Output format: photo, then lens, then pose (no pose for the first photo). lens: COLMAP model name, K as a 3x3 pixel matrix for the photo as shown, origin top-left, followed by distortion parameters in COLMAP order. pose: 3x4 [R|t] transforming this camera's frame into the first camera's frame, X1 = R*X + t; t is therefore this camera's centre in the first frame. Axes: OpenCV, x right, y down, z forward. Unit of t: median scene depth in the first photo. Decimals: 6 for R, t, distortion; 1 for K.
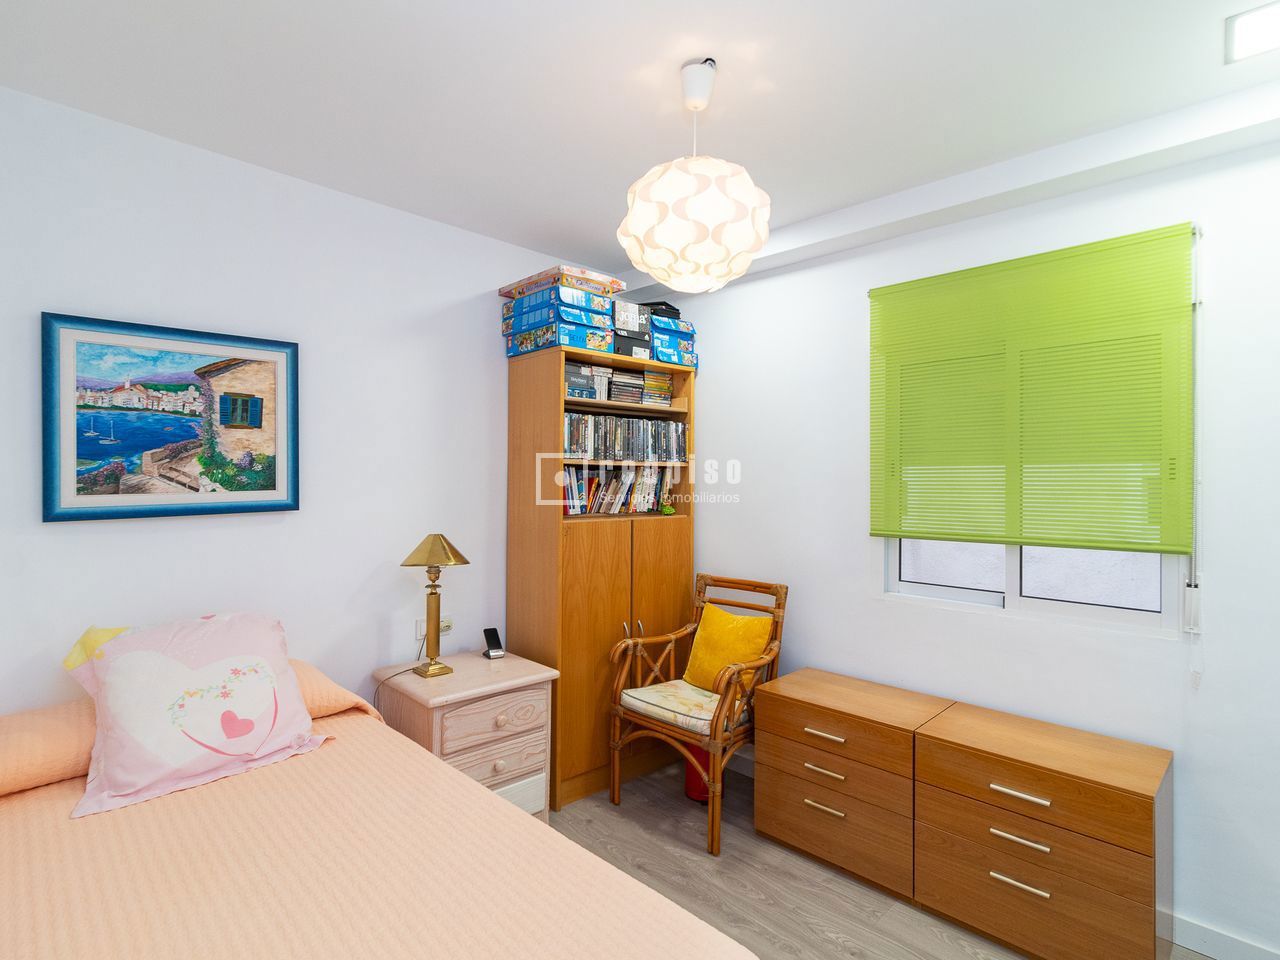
lens RADIAL K [[658.3, 0, 639.0], [0, 658.3, 473.6], [0, 0, 1]] dist [-0.000151, -0.000382]
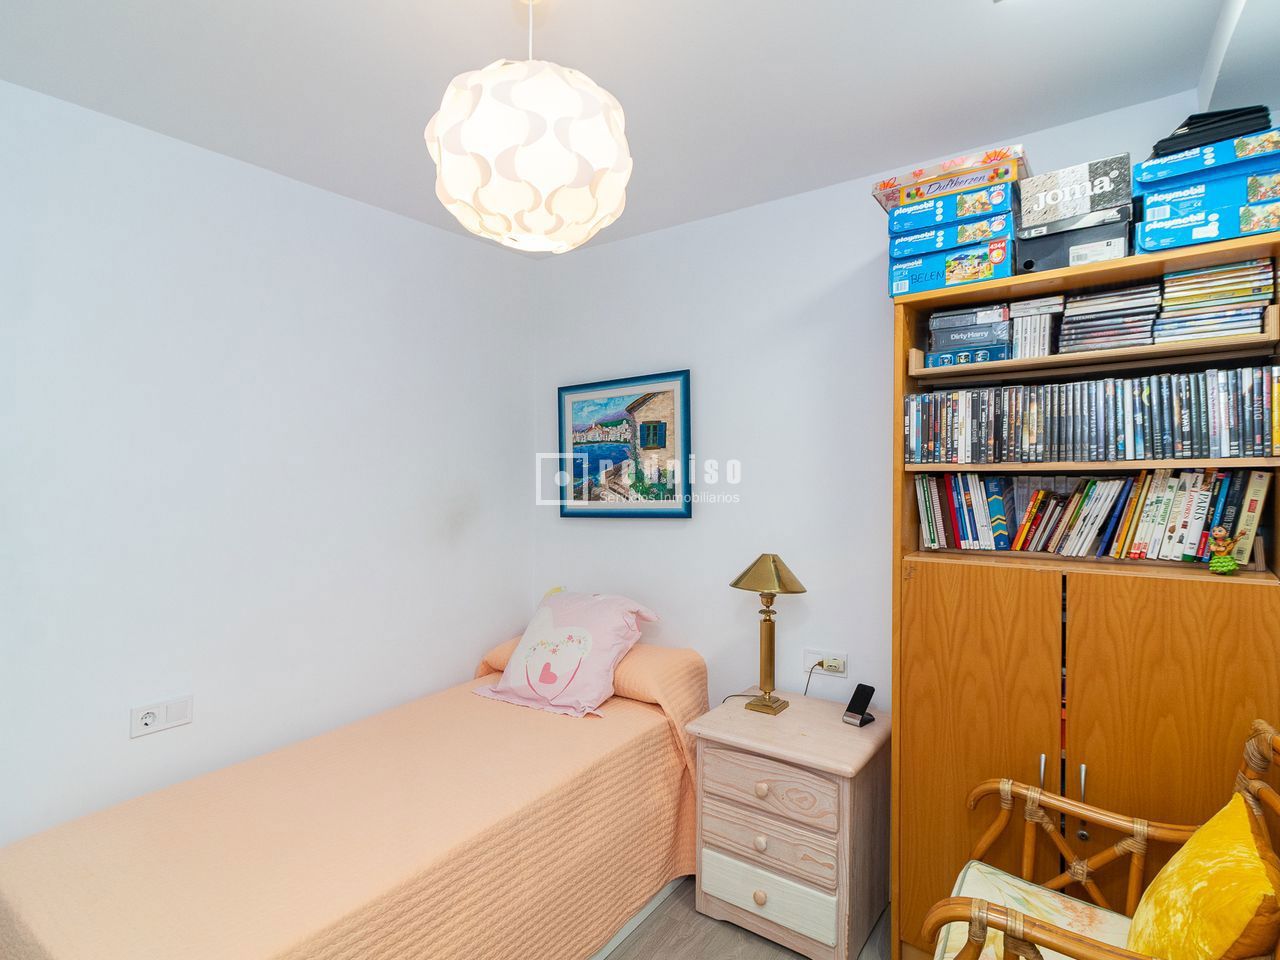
lens RADIAL K [[688.0, 0, 634.5], [0, 688.0, 465.0], [0, 0, 1]] dist [0.001228, 0.000235]
pose [[0.157968, -0.014859, -0.987332, 0.618250], [0.025685, 0.999610, -0.010934, -0.024355], [0.987110, -0.023632, 0.158288, 0.712665]]
